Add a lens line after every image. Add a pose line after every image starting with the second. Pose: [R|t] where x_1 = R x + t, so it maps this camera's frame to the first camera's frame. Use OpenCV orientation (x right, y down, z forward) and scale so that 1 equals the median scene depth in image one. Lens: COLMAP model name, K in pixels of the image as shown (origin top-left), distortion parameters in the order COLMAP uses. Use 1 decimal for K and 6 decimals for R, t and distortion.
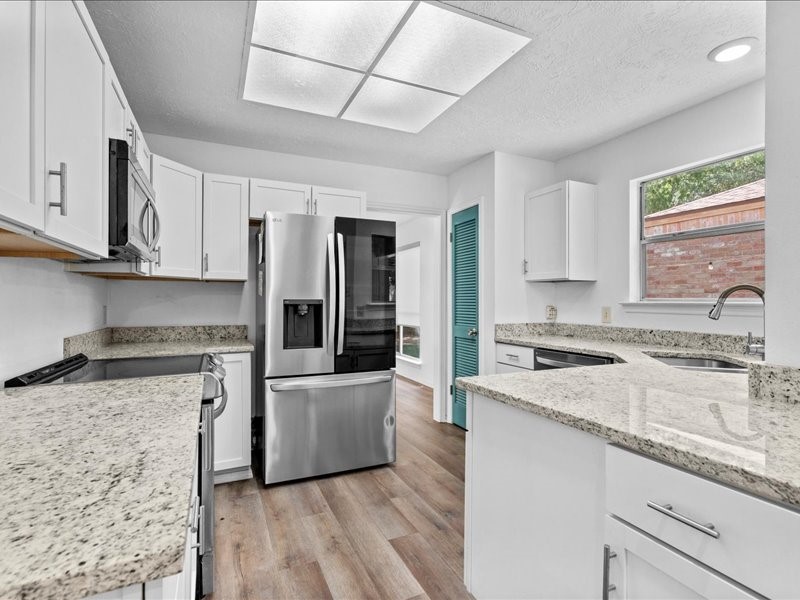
lens RADIAL K [[402.1, 0, 400.1], [0, 402.1, 295.3], [0, 0, 1]] dist [-0.001554, 0.000250]
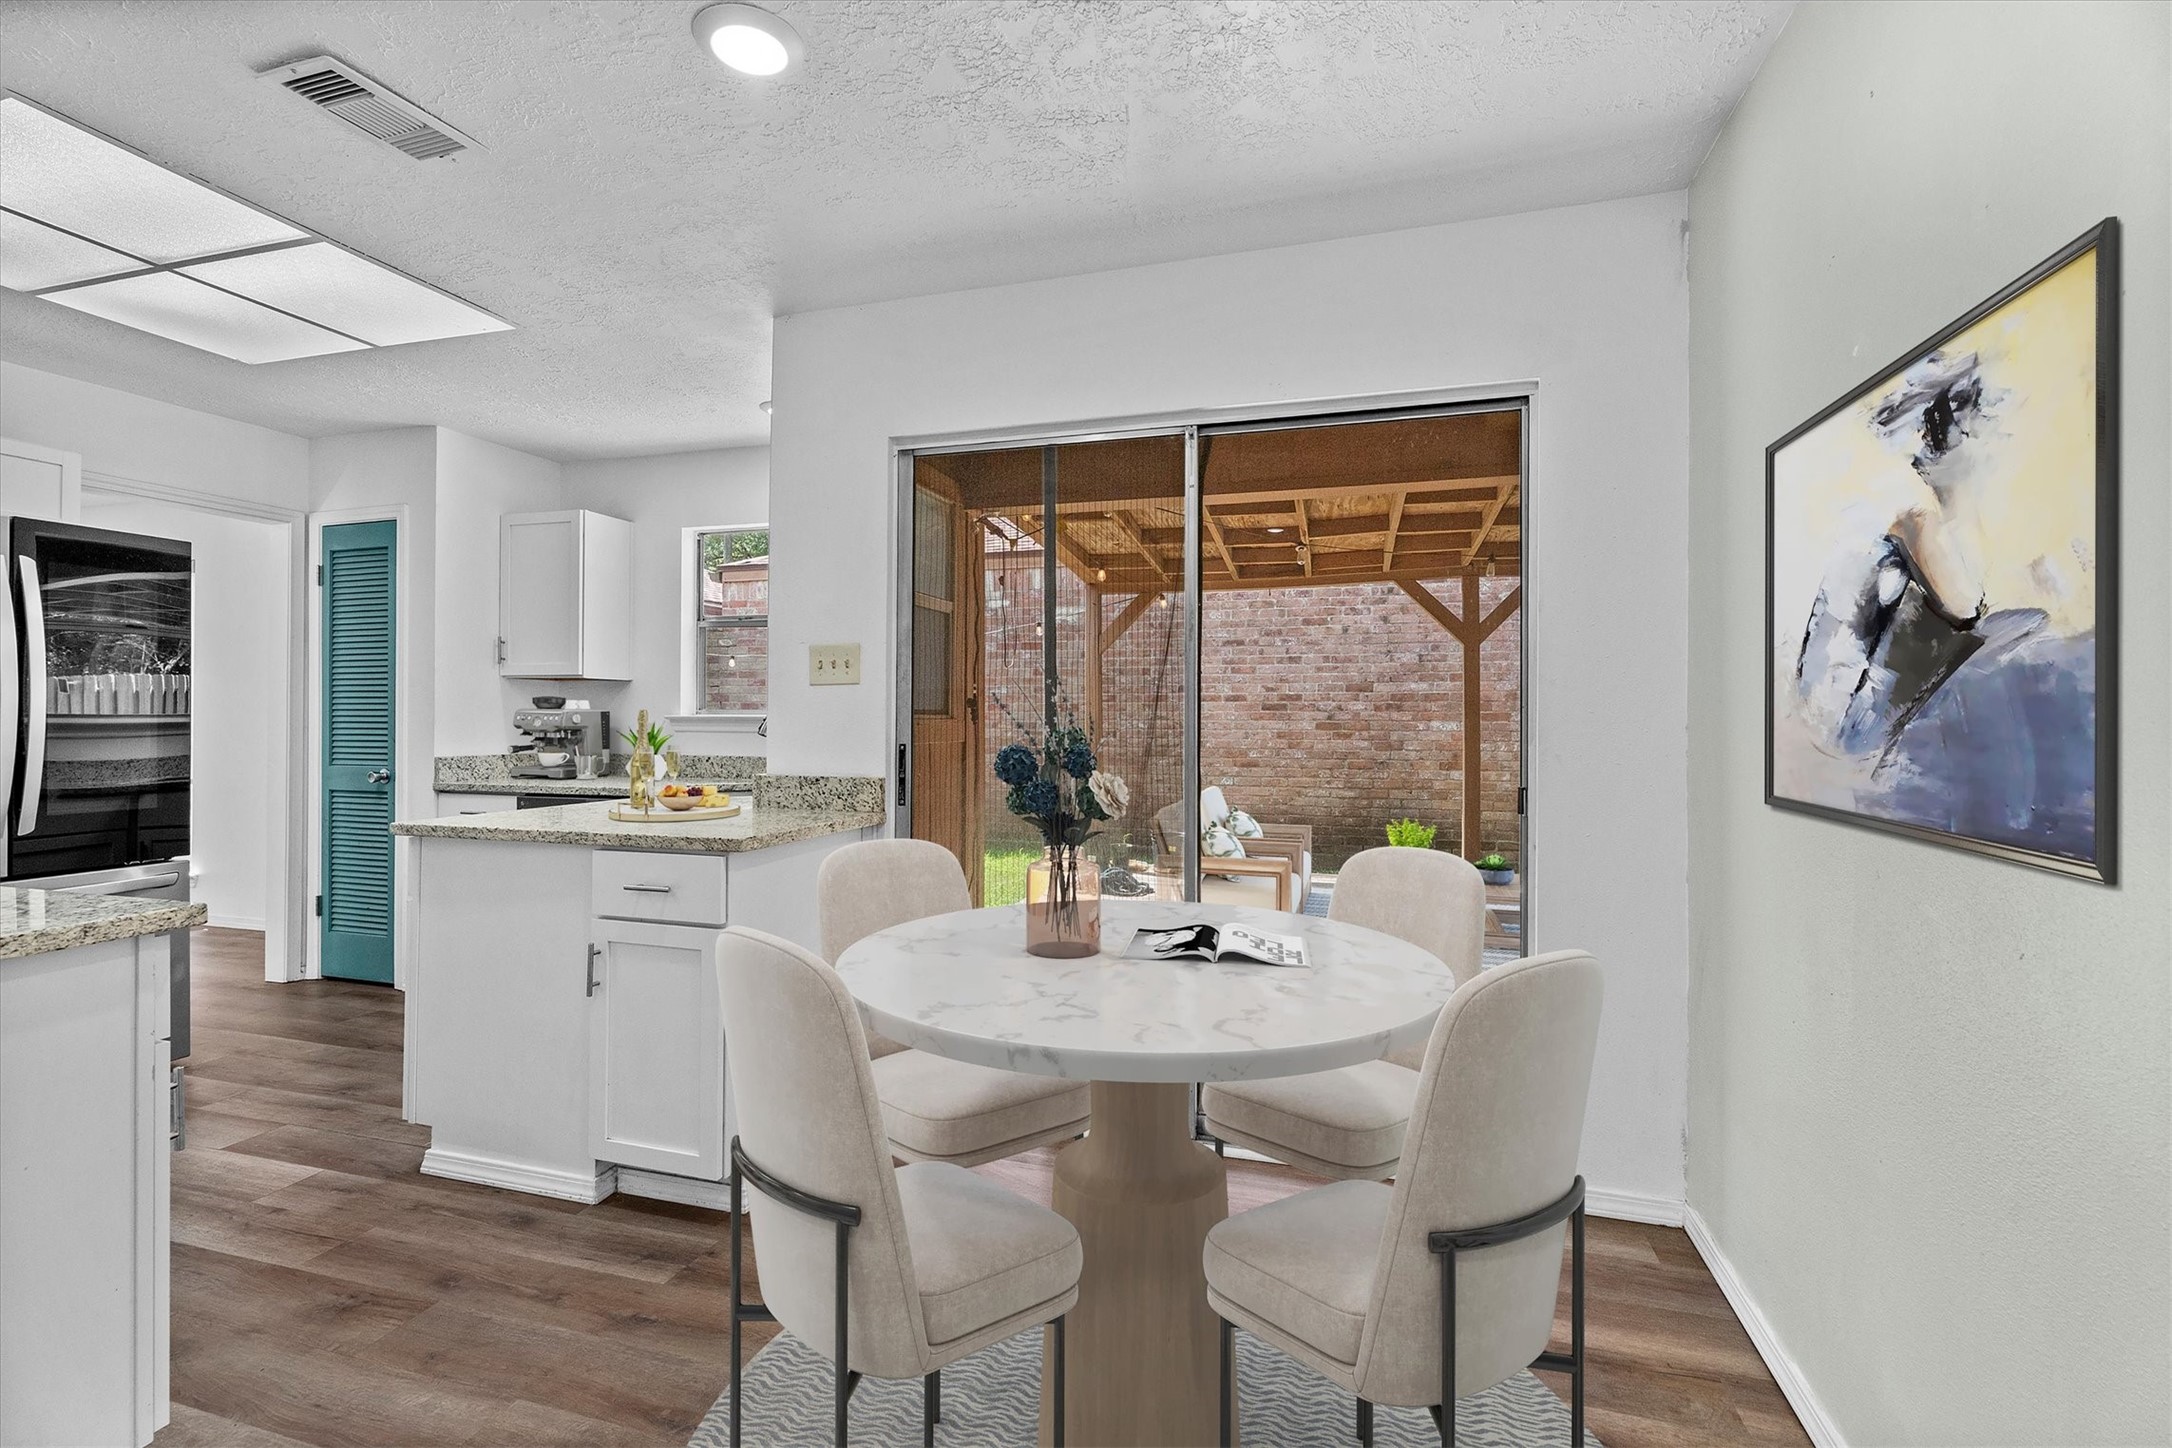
lens RADIAL K [[959.8, 0, 1087.9], [0, 959.8, 717.8], [0, 0, 1]] dist [0.000508, -0.000447]
pose [[0.655275, 0.000485, 0.755390, -0.151038], [-0.012586, 0.999868, 0.010276, -0.003648], [-0.755286, -0.016241, 0.655194, -0.459359]]
